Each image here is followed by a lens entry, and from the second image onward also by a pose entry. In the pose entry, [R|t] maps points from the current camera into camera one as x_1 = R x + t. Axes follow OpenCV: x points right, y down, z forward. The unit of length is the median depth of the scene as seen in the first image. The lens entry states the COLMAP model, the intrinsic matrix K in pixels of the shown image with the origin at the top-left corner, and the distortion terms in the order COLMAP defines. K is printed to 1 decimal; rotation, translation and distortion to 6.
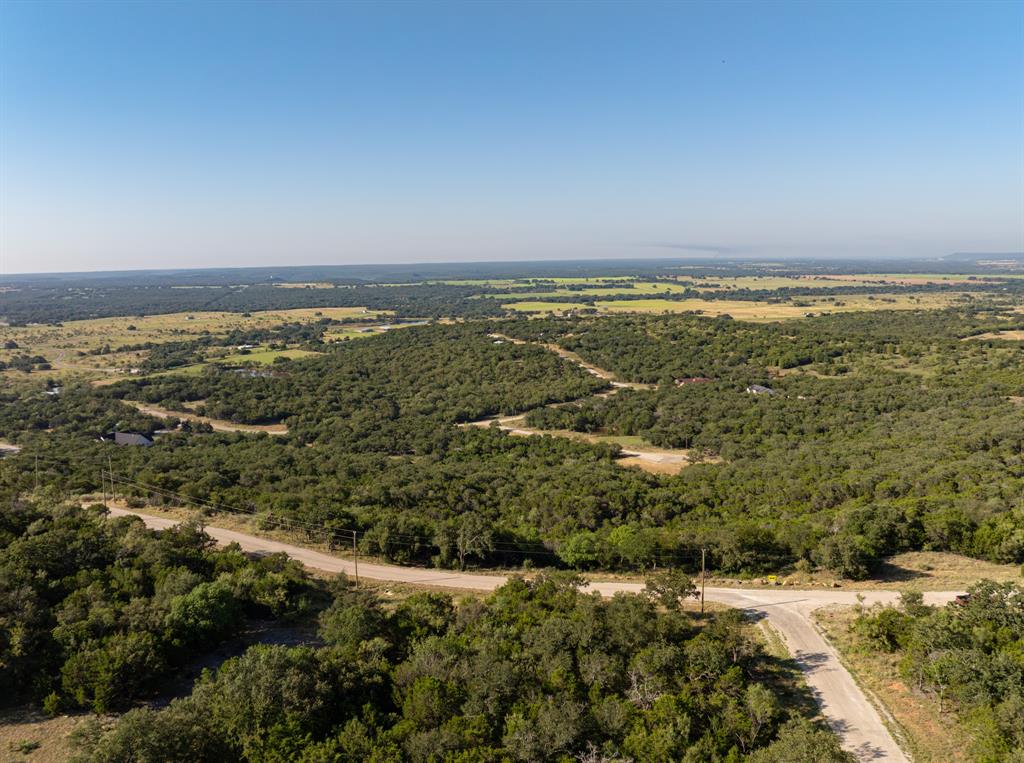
lens RADIAL K [[774.2, 0, 519.4], [0, 774.2, 379.3], [0, 0, 1]] dist [-0.038352, -0.002838]
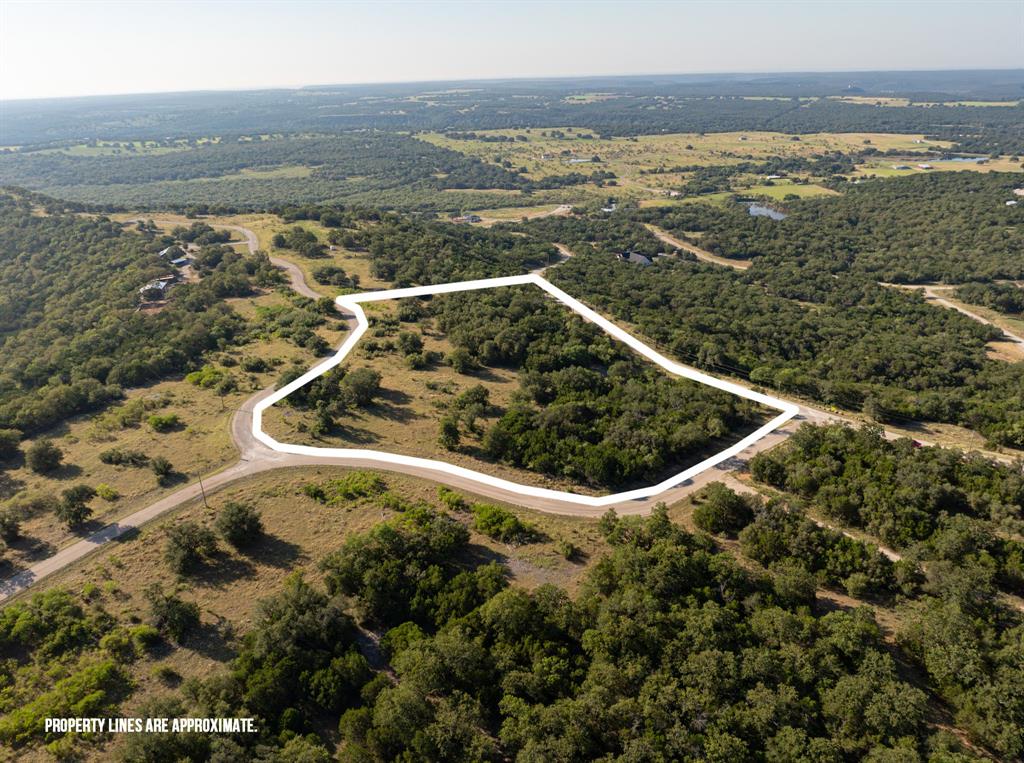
lens RADIAL K [[774.2, 0, 515.4], [0, 774.2, 373.9], [0, 0, 1]] dist [-0.038352, -0.002838]
pose [[0.759288, 0.235477, -0.606656, 0.106727], [-0.086616, 0.960510, 0.264420, -0.032840], [0.644964, -0.148225, 0.749700, -0.116535]]
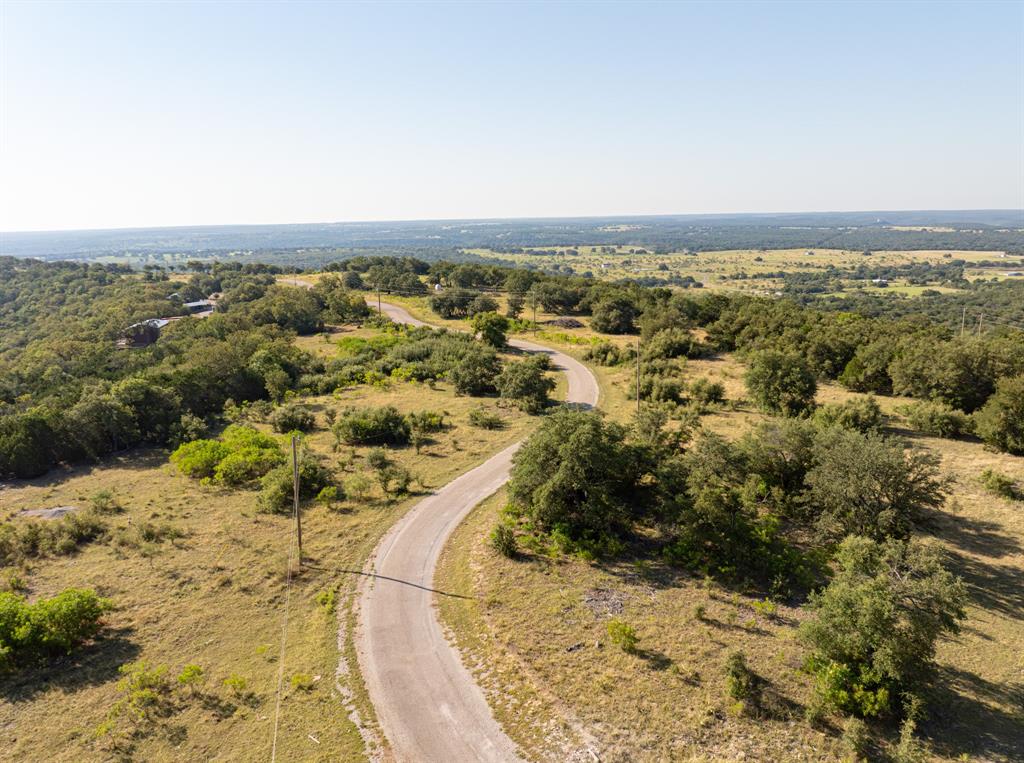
lens RADIAL K [[774.2, 0, 517.9], [0, 774.2, 379.1], [0, 0, 1]] dist [-0.038352, -0.002838]
pose [[0.745185, 0.140120, -0.651971, -0.049722], [-0.094909, 0.990008, 0.104292, 0.024561], [0.660069, -0.015839, 0.751038, -0.033636]]
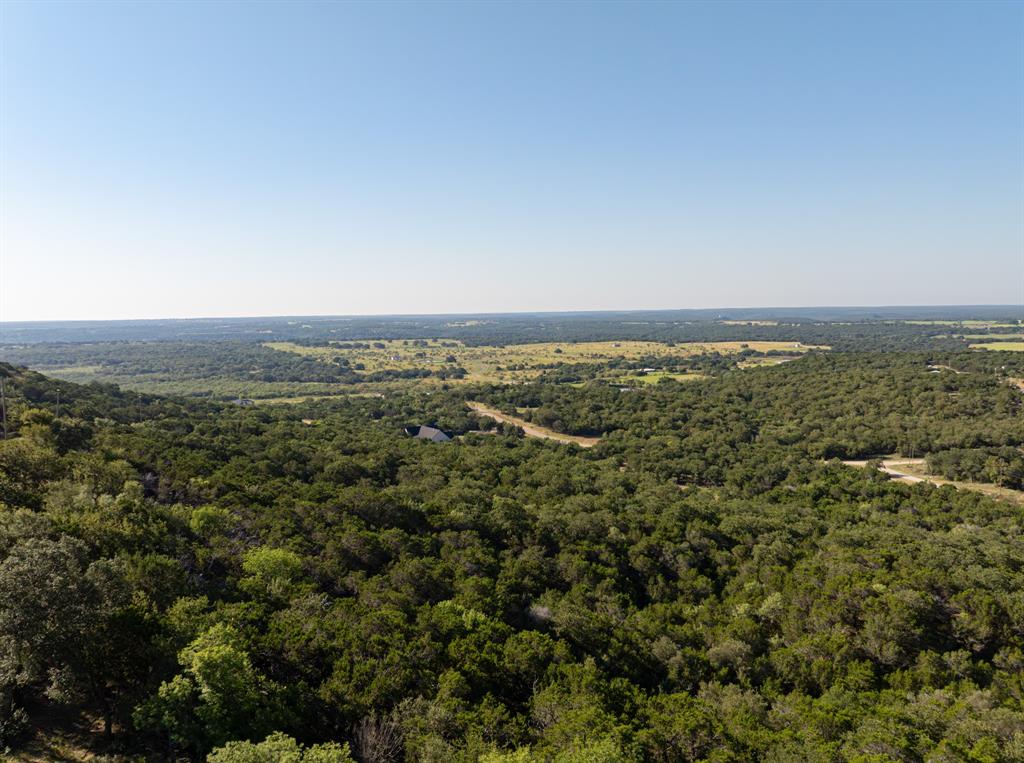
lens RADIAL K [[774.2, 0, 512.5], [0, 774.2, 384.0], [0, 0, 1]] dist [-0.038352, -0.002838]
pose [[0.835585, 0.055338, -0.546567, 0.031667], [-0.082985, 0.996211, -0.026003, 0.014791], [0.543057, 0.067085, 0.837012, 0.117343]]
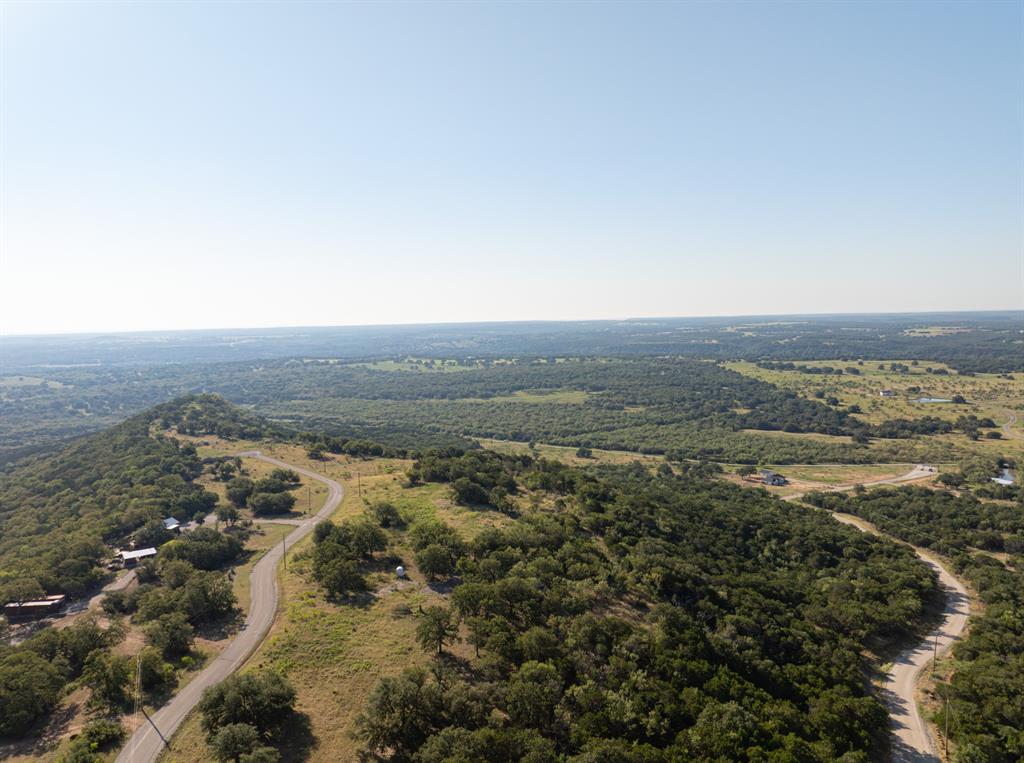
lens RADIAL K [[774.2, 0, 516.4], [0, 774.2, 388.0], [0, 0, 1]] dist [-0.038352, -0.002838]
pose [[0.444709, 0.089934, -0.891148, -0.075982], [-0.121855, 0.991770, 0.039280, -0.032876], [0.887347, 0.091123, 0.452009, 0.091460]]
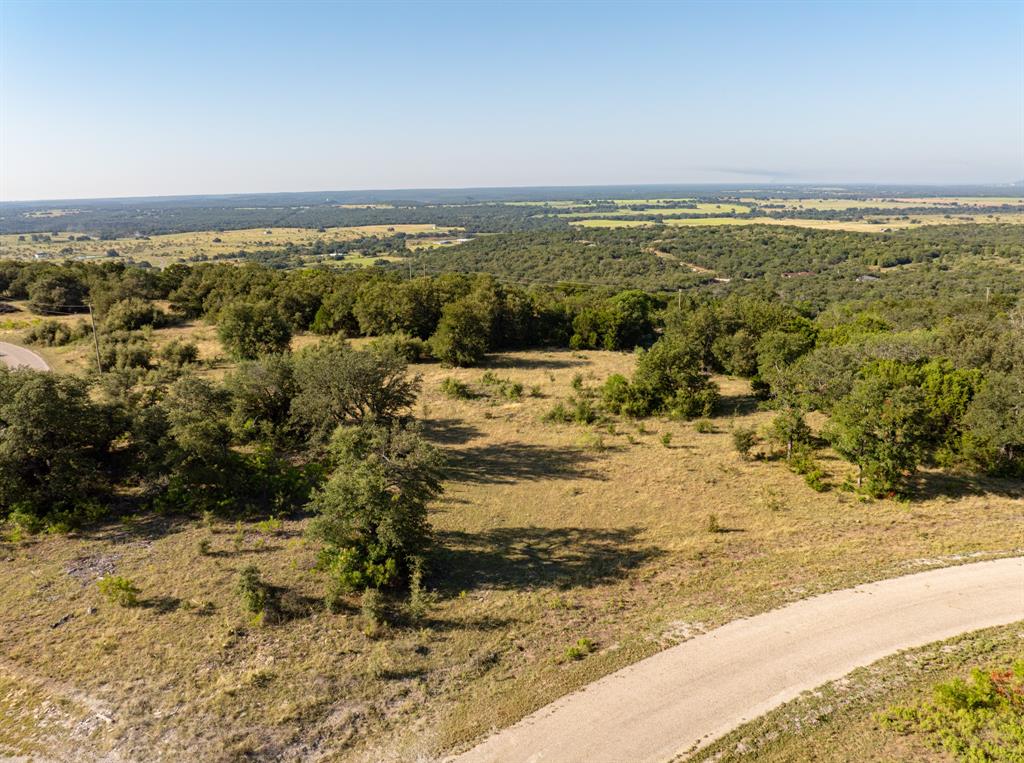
lens RADIAL K [[774.2, 0, 517.9], [0, 774.2, 374.4], [0, 0, 1]] dist [-0.038352, -0.002838]
pose [[0.998080, 0.013991, -0.060335, -0.049567], [-0.008757, 0.996244, 0.086144, 0.028567], [0.061314, -0.085450, 0.994454, -0.033152]]
